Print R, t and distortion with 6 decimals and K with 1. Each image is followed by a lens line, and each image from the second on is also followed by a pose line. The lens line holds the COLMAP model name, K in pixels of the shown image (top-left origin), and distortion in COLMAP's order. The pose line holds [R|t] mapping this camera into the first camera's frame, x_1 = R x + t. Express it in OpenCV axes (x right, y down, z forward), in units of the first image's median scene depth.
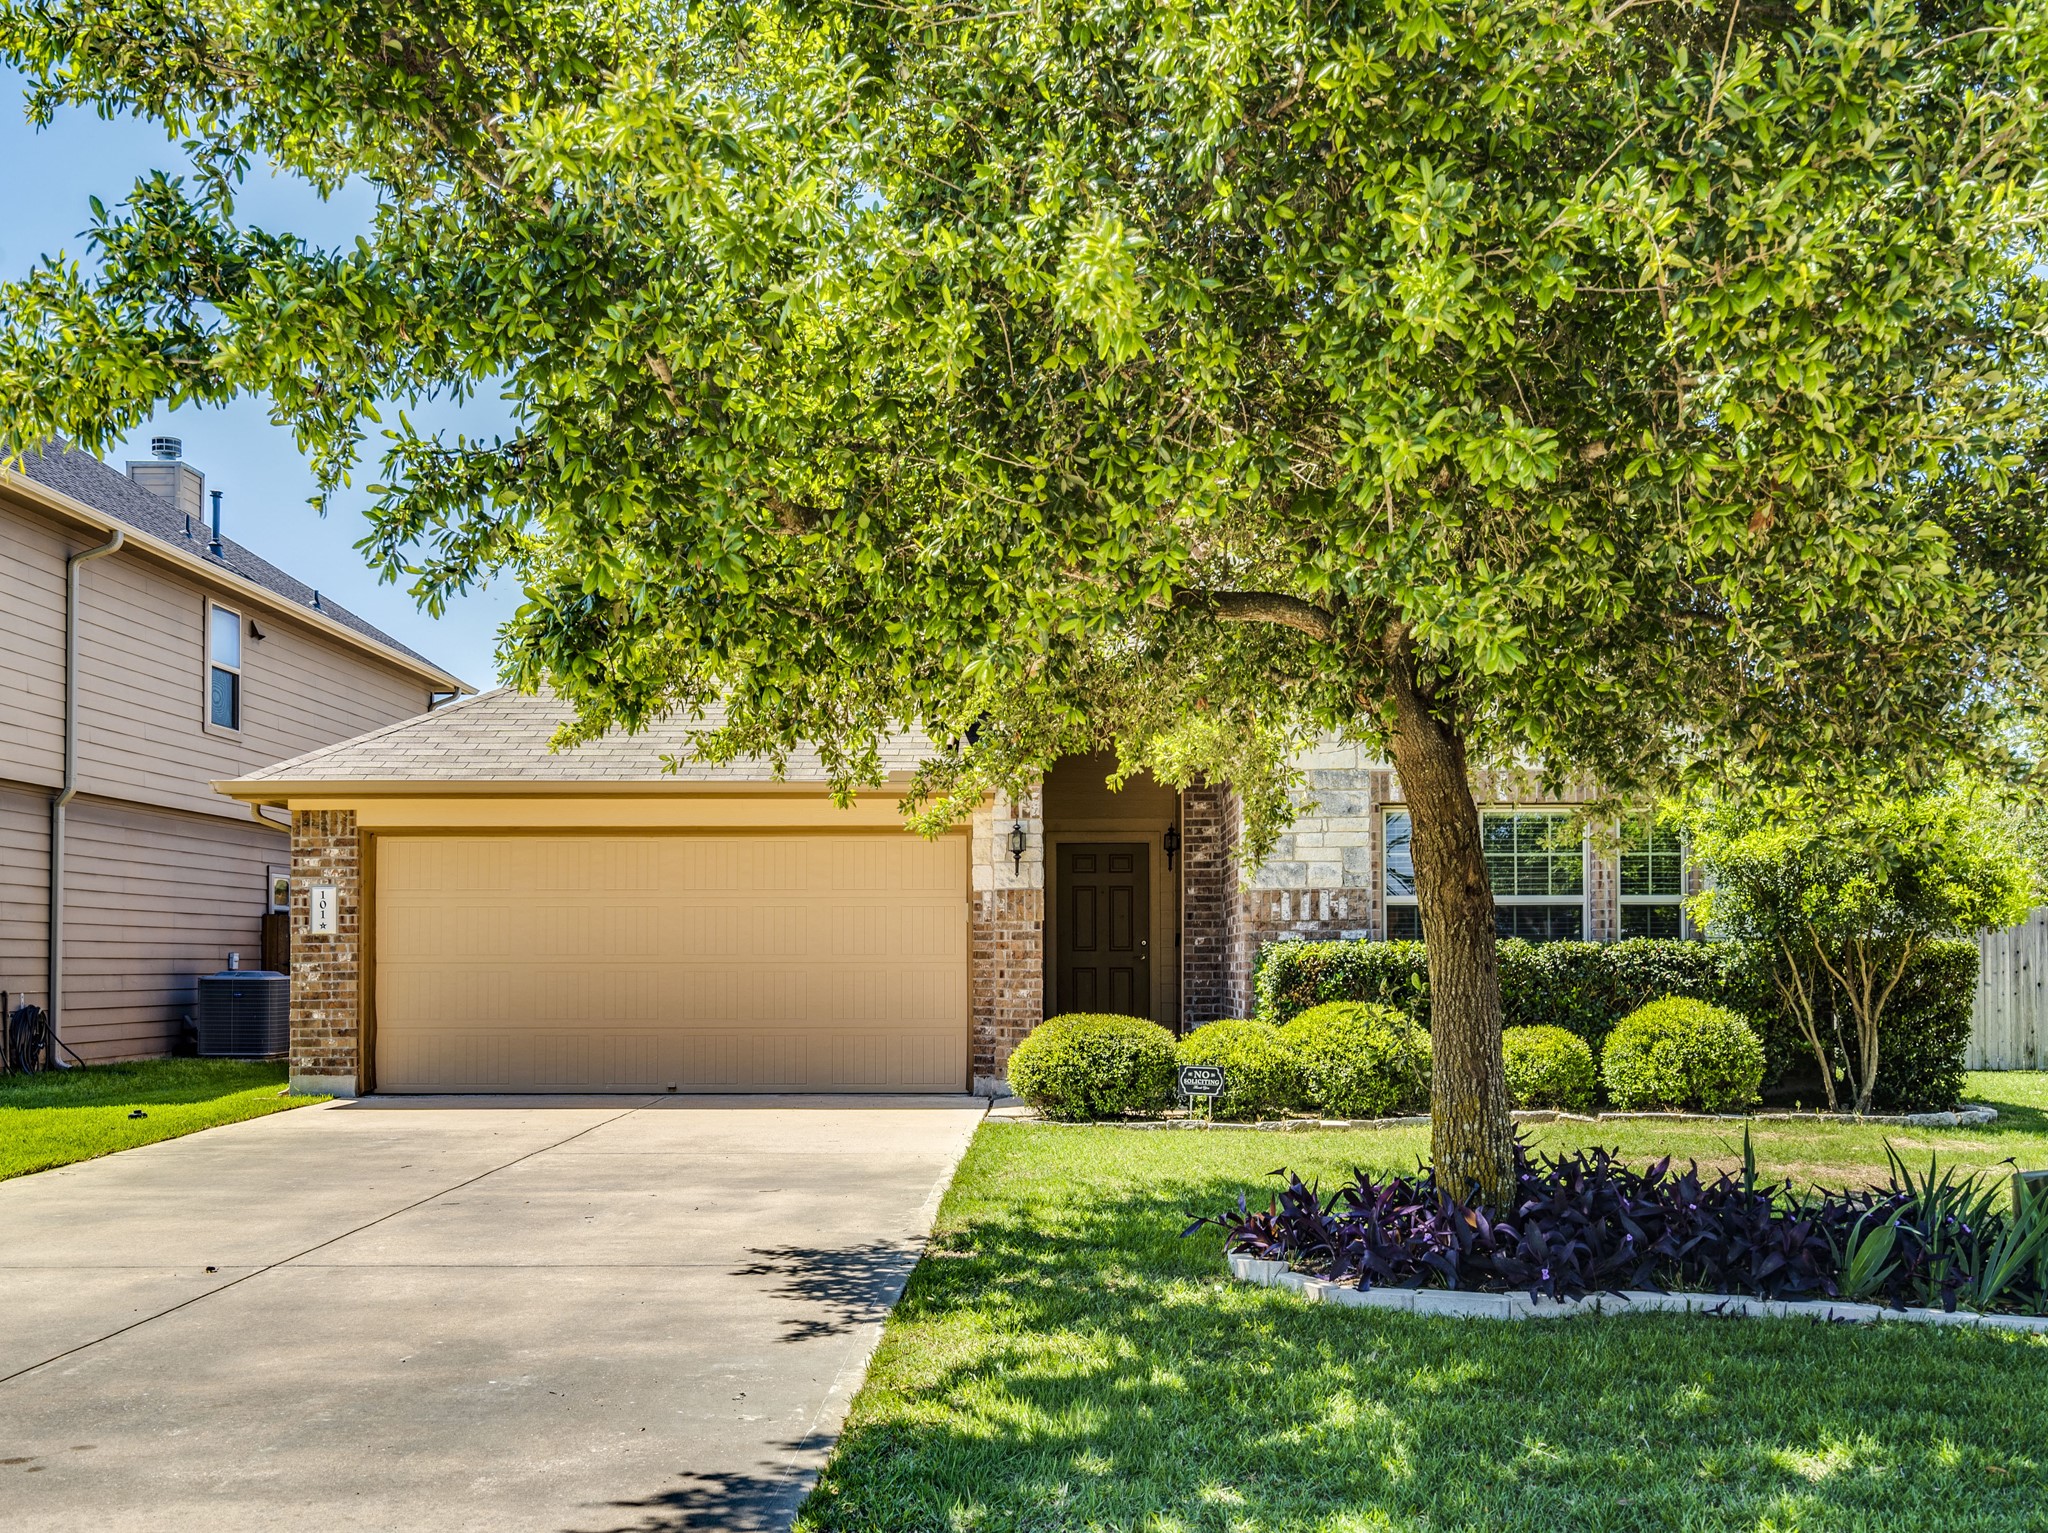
lens RADIAL K [[1938.3, 0, 1038.3], [0, 1938.3, 858.2], [0, 0, 1]] dist [-0.000071, 0.000000]
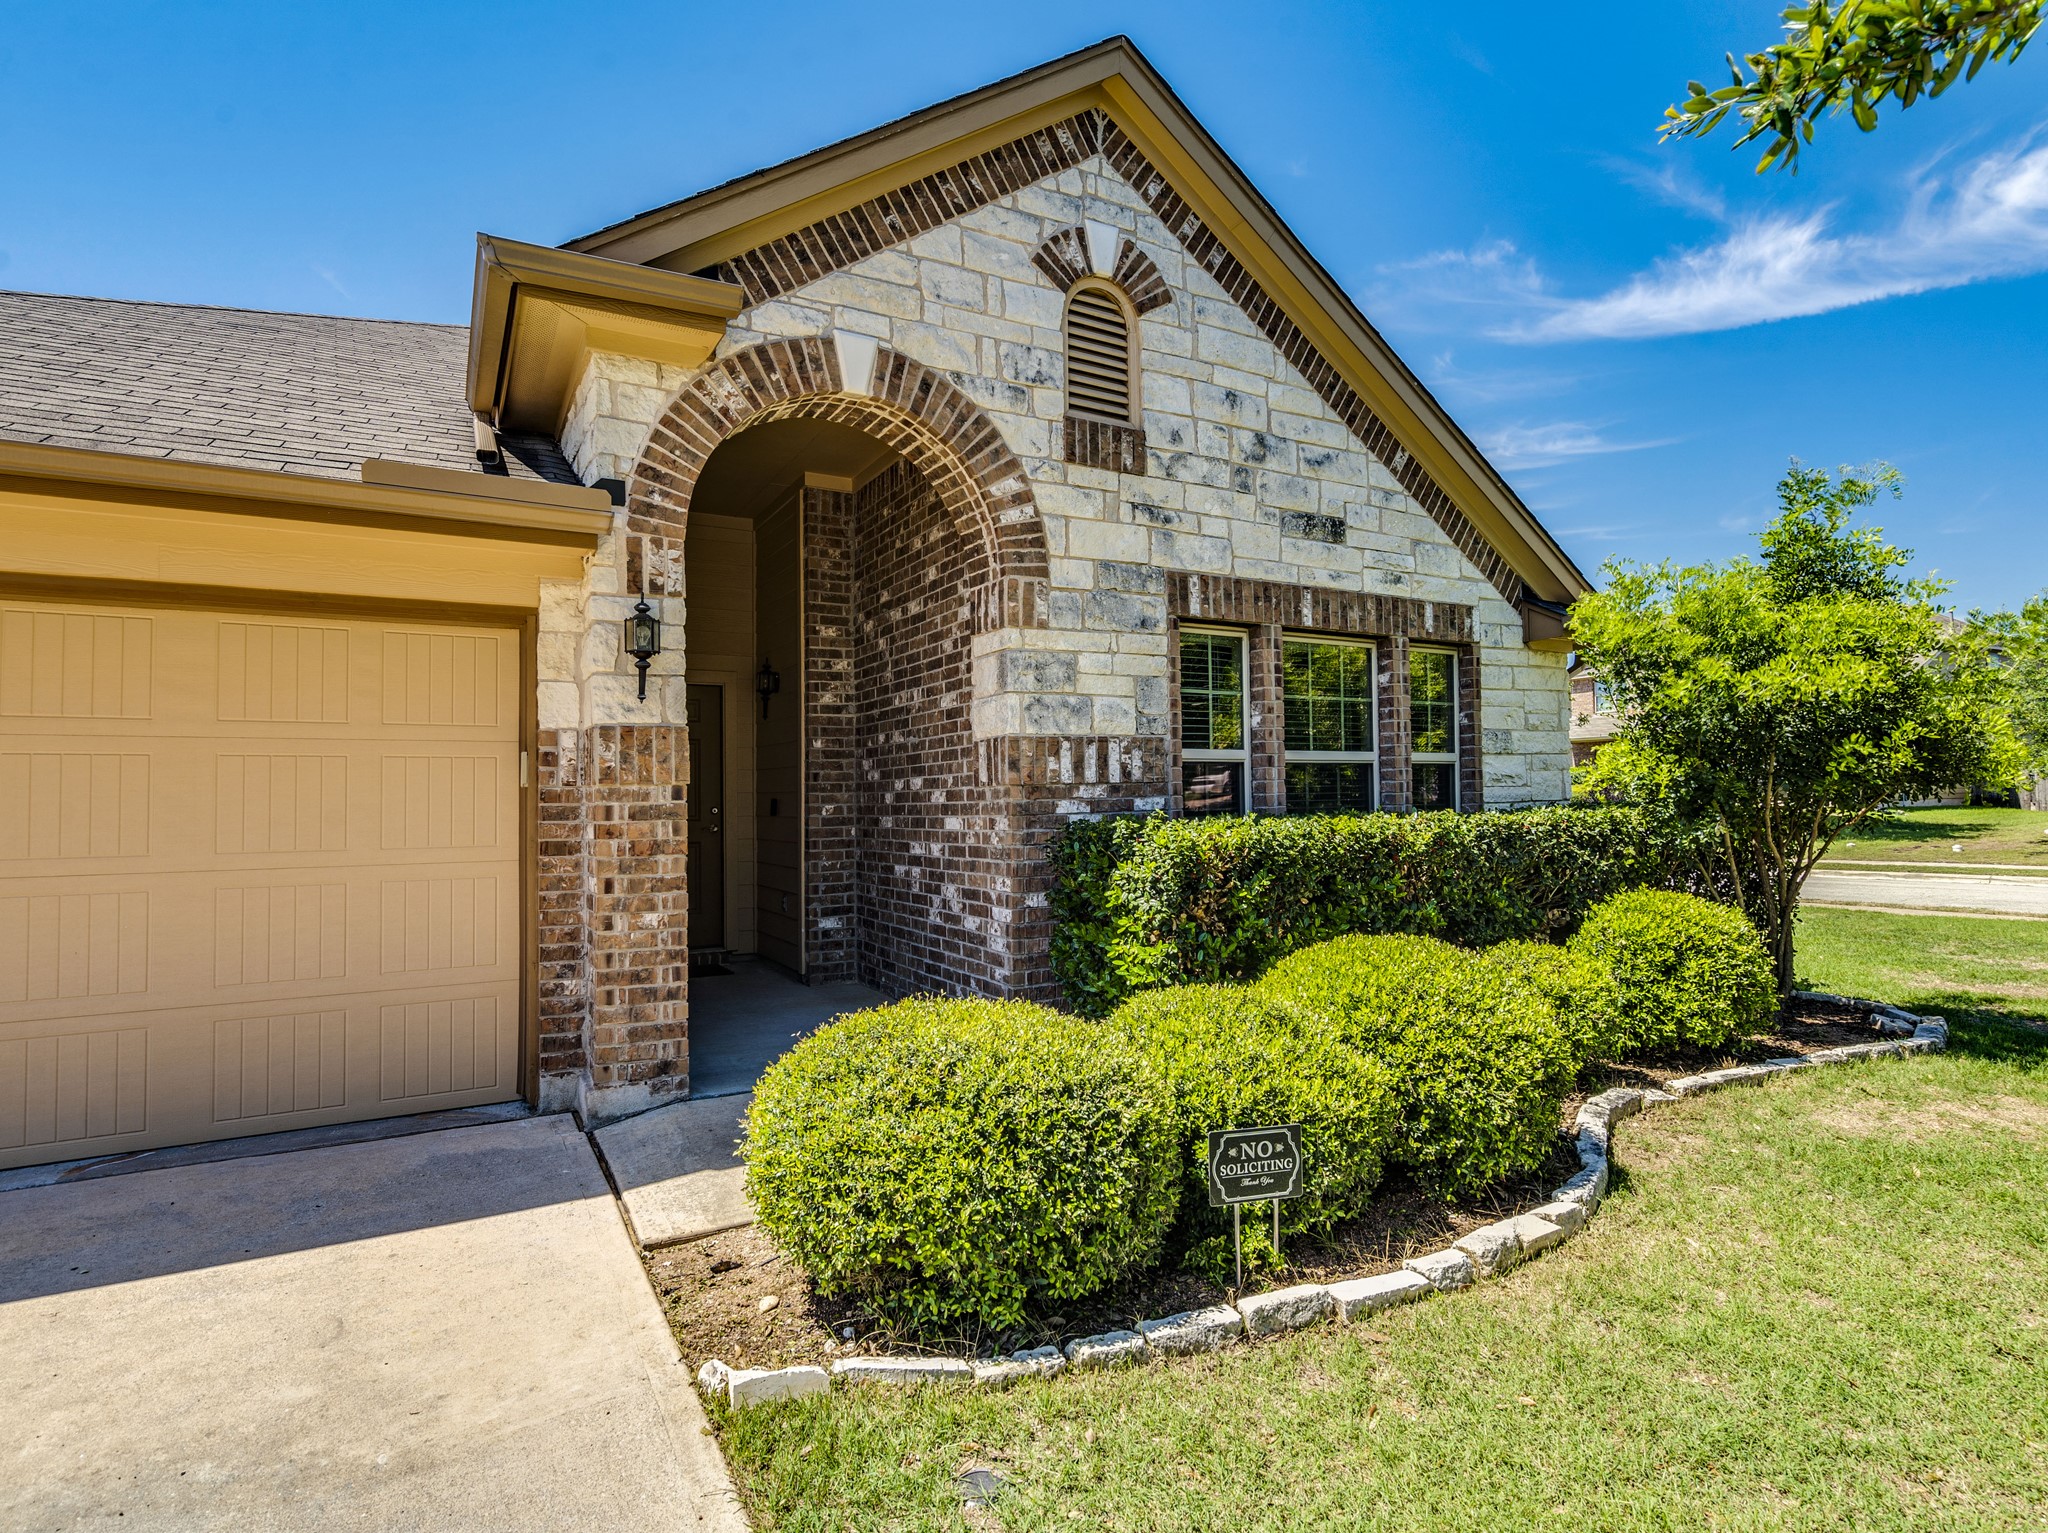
lens RADIAL K [[1044.2, 0, 1019.0], [0, 1044.2, 766.8], [0, 0, 1]] dist [-0.009644, 0.001088]
pose [[0.867530, 0.006605, 0.497340, -0.074084], [-0.016218, 0.999756, 0.015012, 0.025145], [-0.497120, -0.021089, 0.867426, 0.822903]]
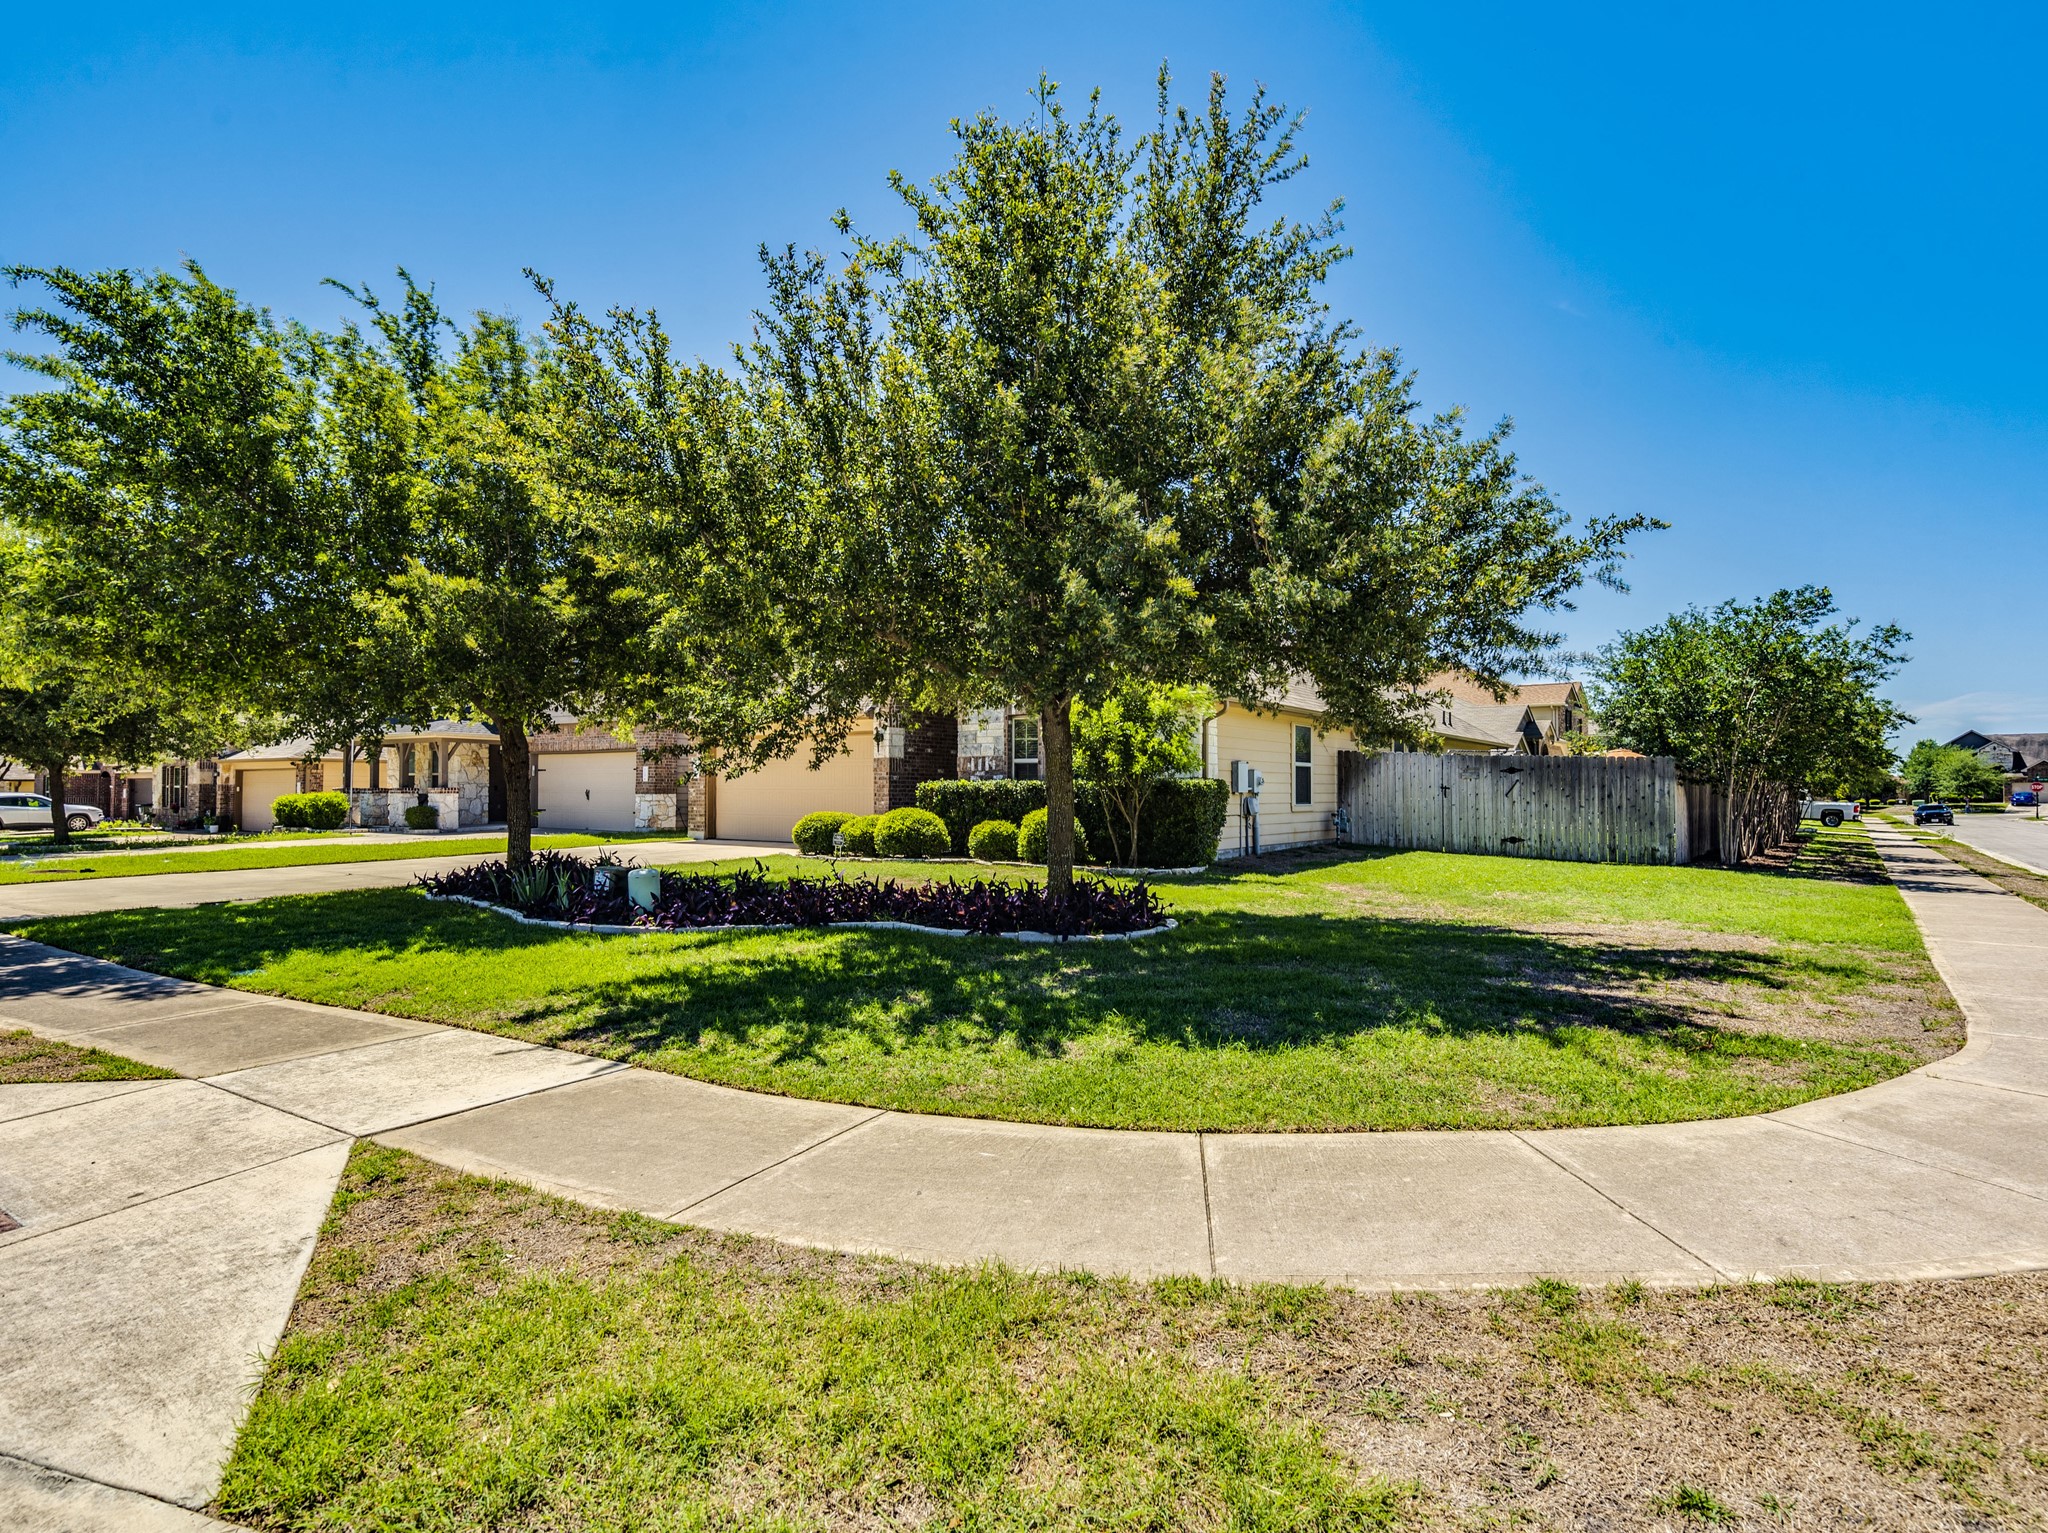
lens RADIAL K [[1044.2, 0, 1023.7], [0, 1044.2, 762.4], [0, 0, 1]] dist [-0.009644, 0.001088]
pose [[0.837842, -0.010185, -0.545818, 0.960562], [0.023964, 0.999548, 0.018133, 0.003255], [0.545387, -0.028272, 0.837707, 0.056307]]
